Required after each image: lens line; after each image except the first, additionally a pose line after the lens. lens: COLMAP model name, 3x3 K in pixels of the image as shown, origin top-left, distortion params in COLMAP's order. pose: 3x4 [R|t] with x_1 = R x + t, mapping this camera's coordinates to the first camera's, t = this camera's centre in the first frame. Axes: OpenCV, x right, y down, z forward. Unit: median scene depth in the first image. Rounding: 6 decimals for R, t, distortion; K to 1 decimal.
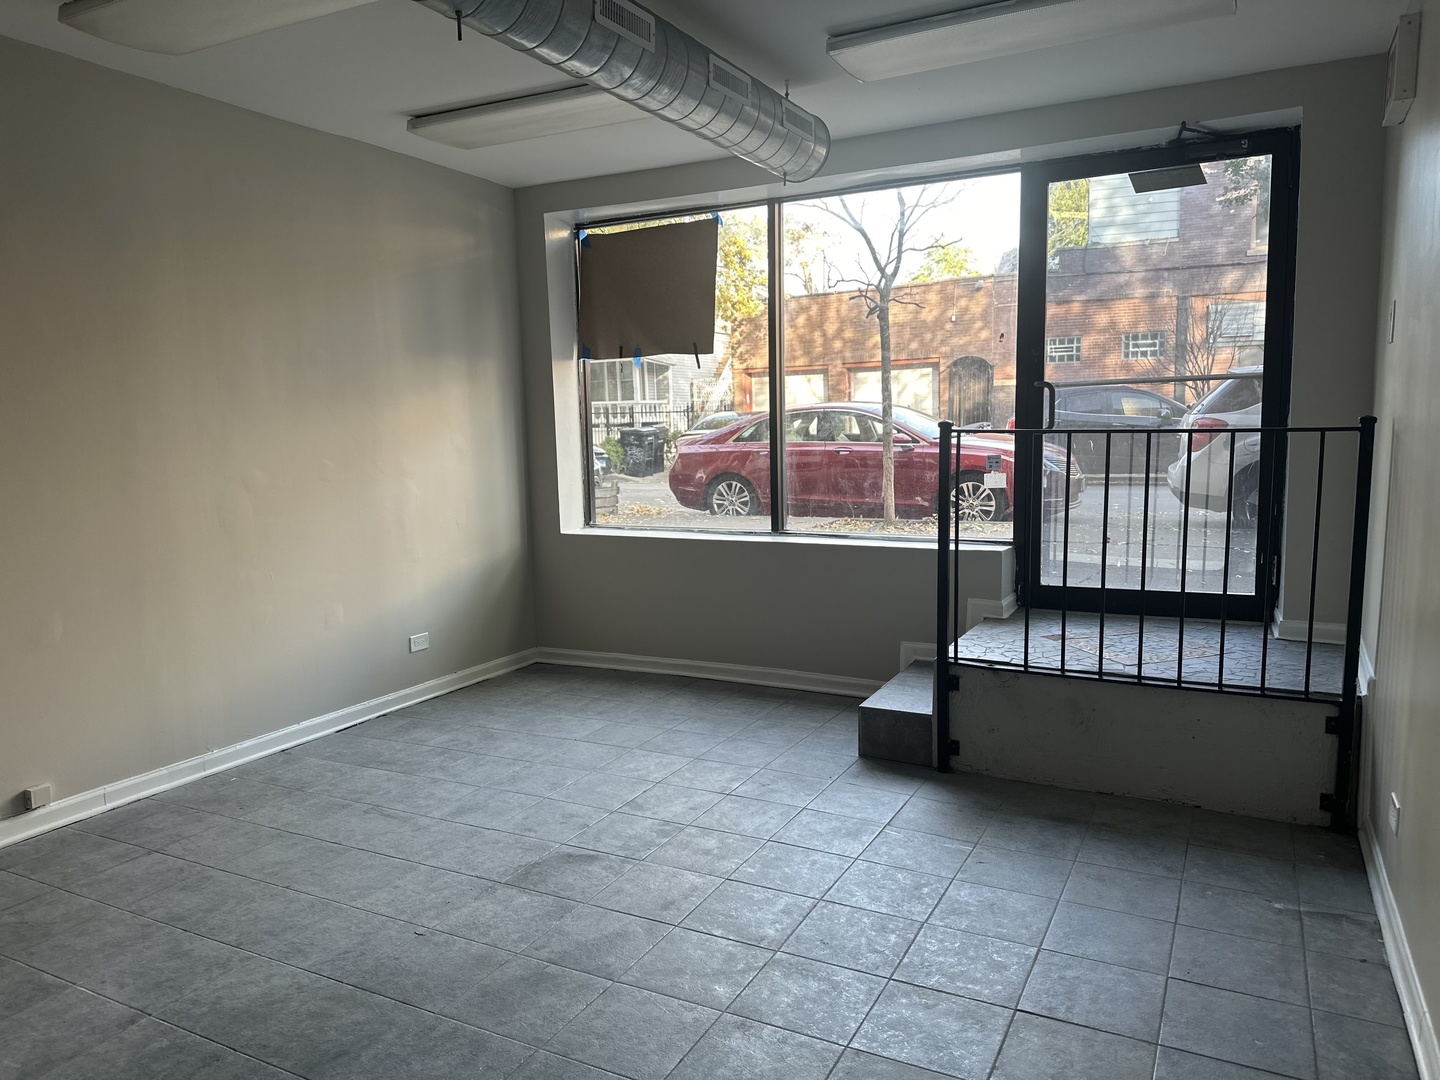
lens RADIAL K [[1006.7, 0, 720.0], [0, 1006.7, 540.0], [0, 0, 1]] dist [0.120599, -0.174448]
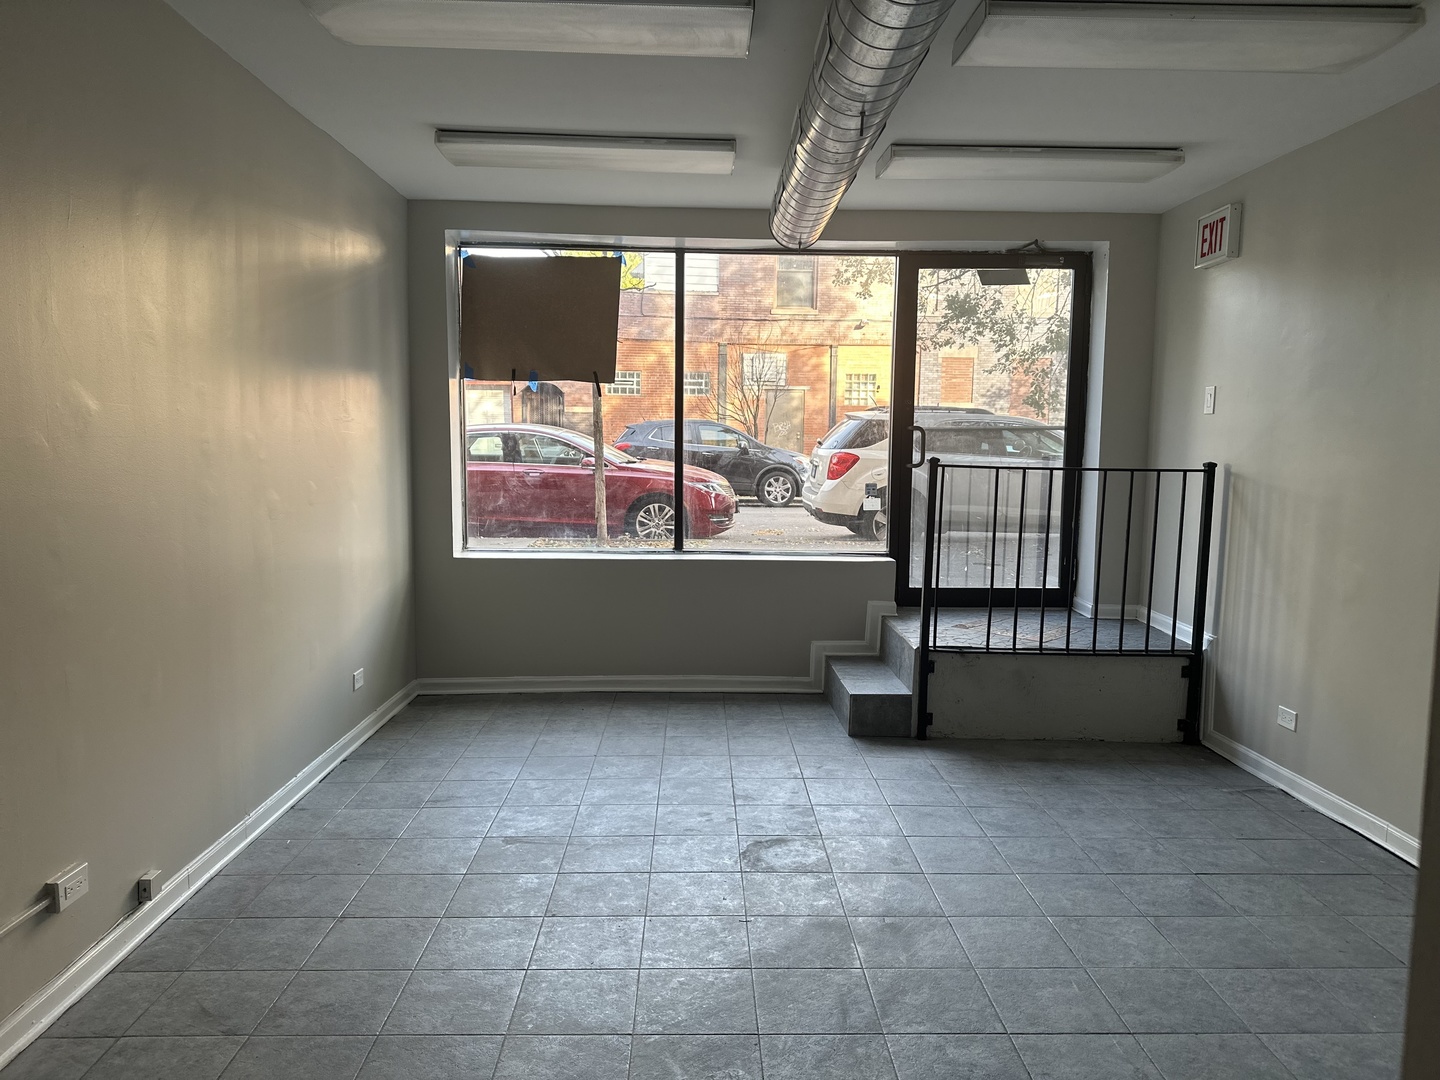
lens RADIAL K [[1003.5, 0, 731.3], [0, 1003.5, 539.3], [0, 0, 1]] dist [0.160296, -0.284459]
pose [[0.870670, -0.017600, 0.491553, -0.525540], [0.027461, 0.999540, -0.012852, -0.005751], [-0.491101, 0.024688, 0.870753, 0.030552]]
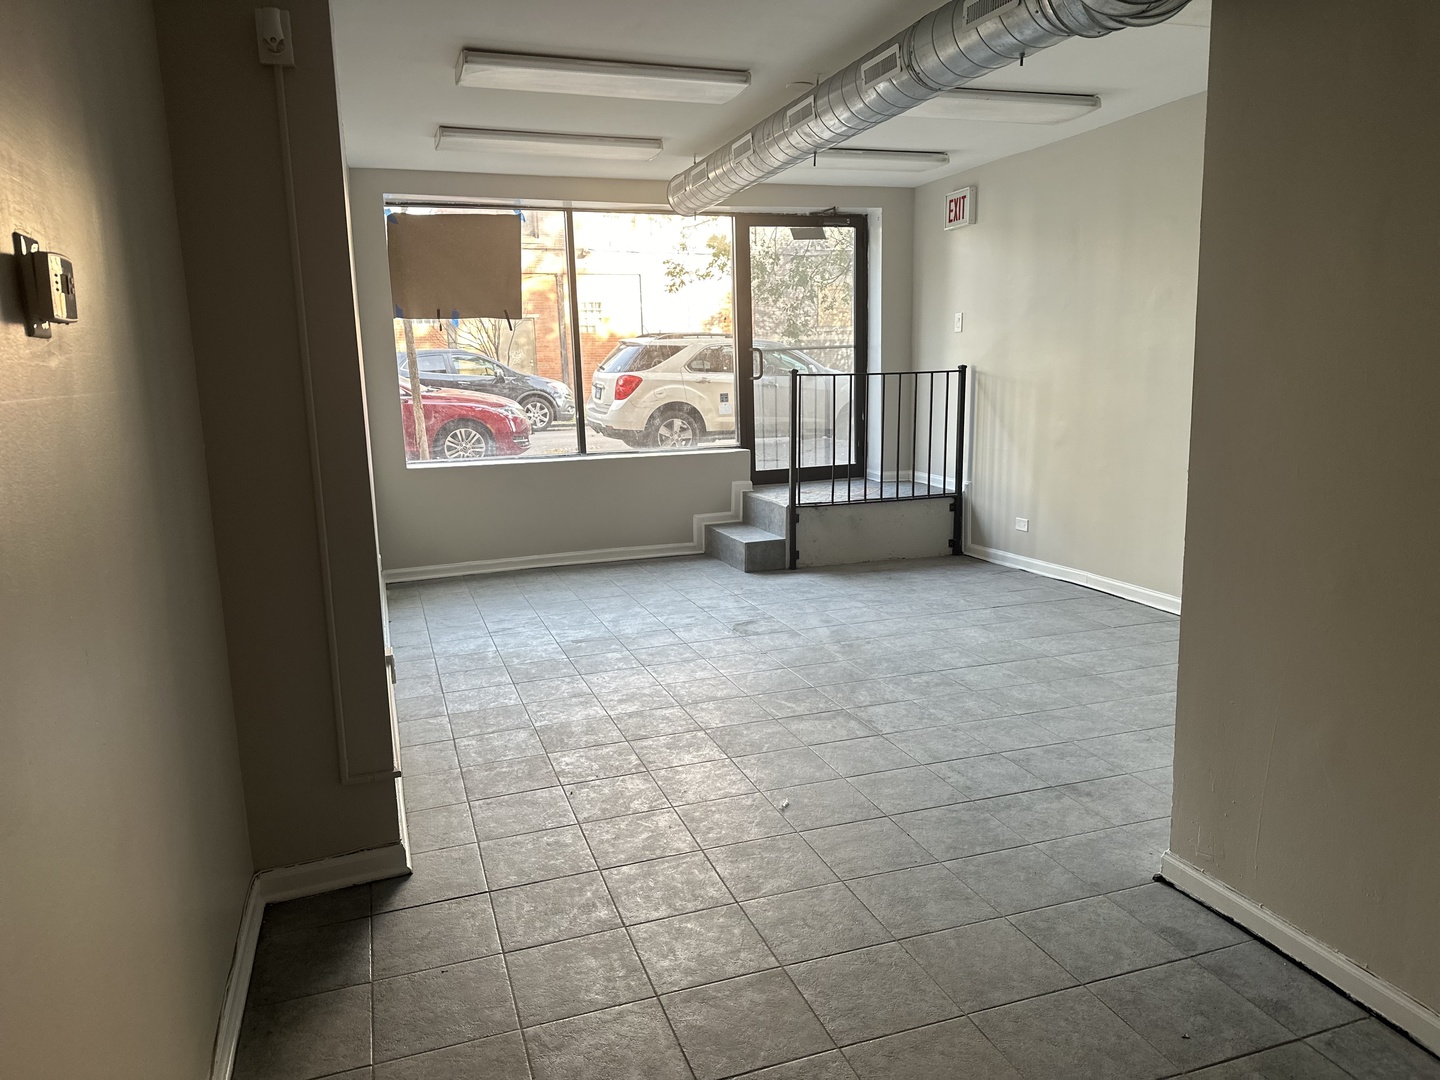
lens RADIAL K [[1003.5, 0, 731.3], [0, 1003.5, 539.3], [0, 0, 1]] dist [0.160296, -0.284459]
pose [[0.681509, -0.122840, 0.721427, -0.995775], [0.098273, 0.992244, 0.076118, 0.028694], [-0.725182, 0.019021, 0.688295, -0.111658]]
